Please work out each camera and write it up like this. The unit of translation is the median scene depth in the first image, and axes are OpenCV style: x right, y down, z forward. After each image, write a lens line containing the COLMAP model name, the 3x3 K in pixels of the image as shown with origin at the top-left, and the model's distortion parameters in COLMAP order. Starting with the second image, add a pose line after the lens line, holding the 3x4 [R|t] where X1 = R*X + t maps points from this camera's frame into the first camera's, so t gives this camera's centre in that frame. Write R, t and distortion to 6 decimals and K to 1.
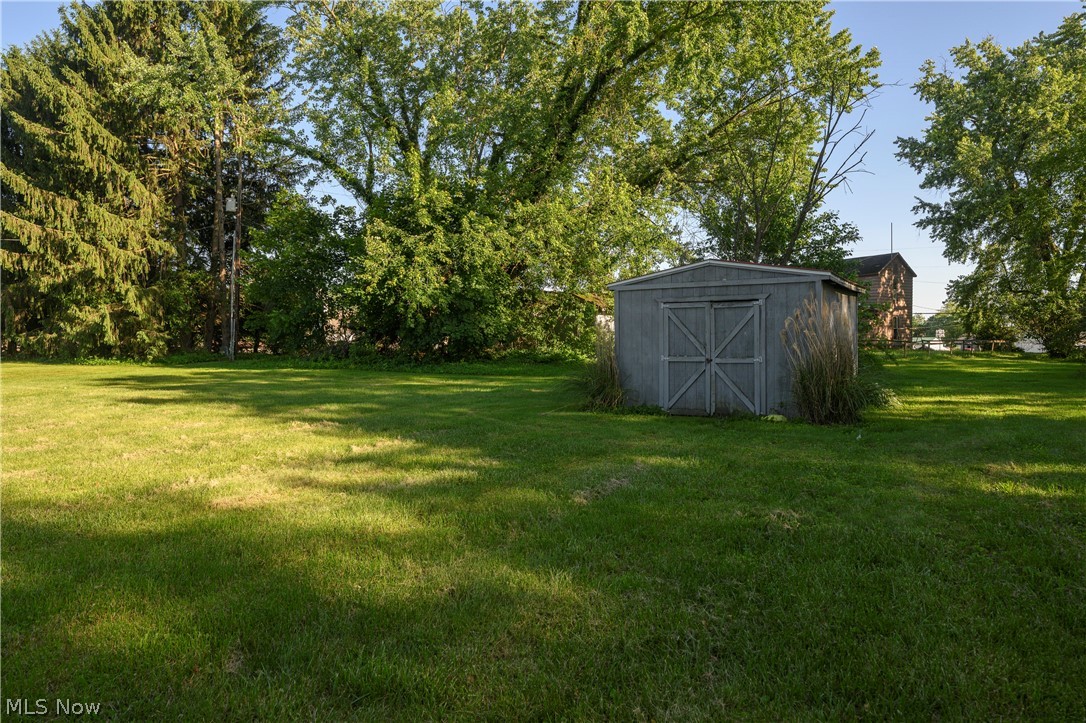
lens RADIAL K [[715.6, 0, 543.6], [0, 715.6, 359.9], [0, 0, 1]] dist [0.001830, -0.001395]
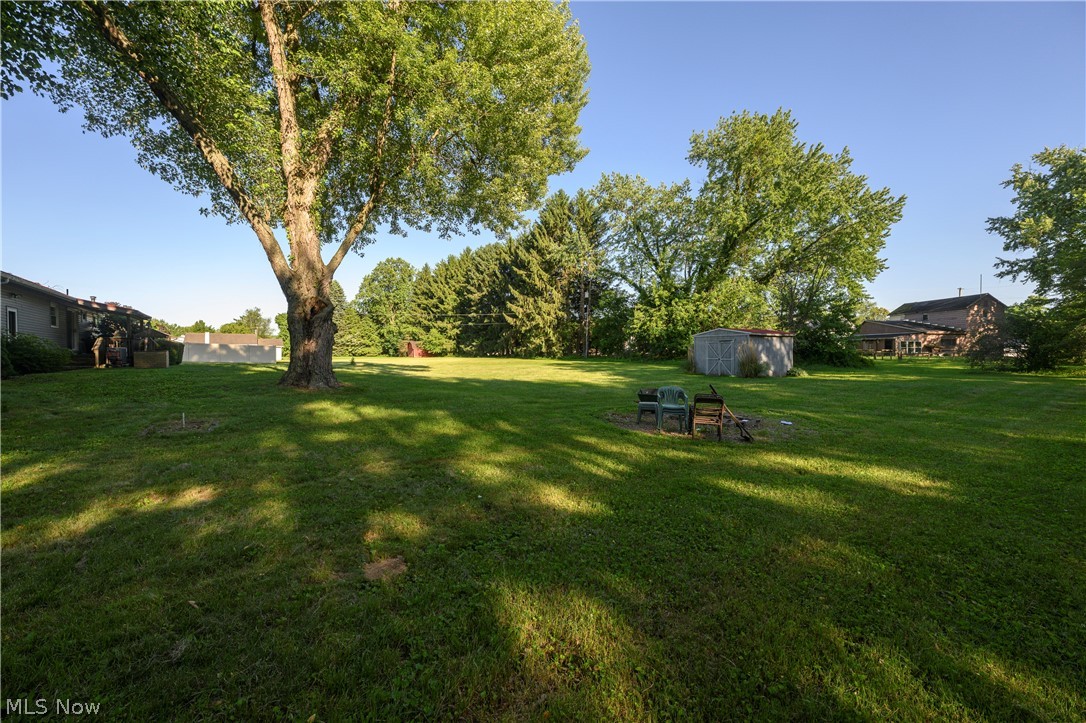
lens RADIAL K [[429.3, 0, 546.0], [0, 429.3, 356.9], [0, 0, 1]] dist [0.001395, 0.000744]
pose [[0.872954, 0.008259, -0.487732, 0.175085], [-0.012769, 0.999901, -0.005923, 0.005568], [0.487635, 0.011398, 0.872973, -0.381360]]
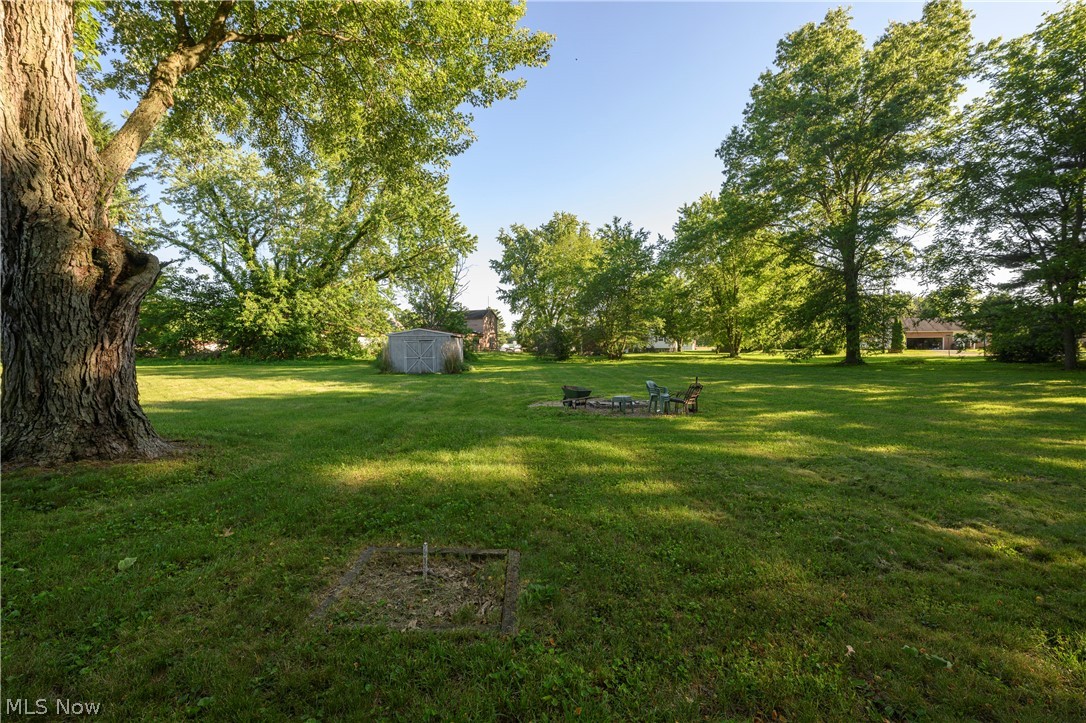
lens RADIAL K [[429.3, 0, 548.1], [0, 429.3, 352.6], [0, 0, 1]] dist [0.001395, 0.000744]
pose [[0.845938, -0.007807, 0.533223, -0.125153], [0.013015, 0.999897, -0.006009, -0.000092], [-0.533122, 0.012023, 0.845953, -0.380761]]
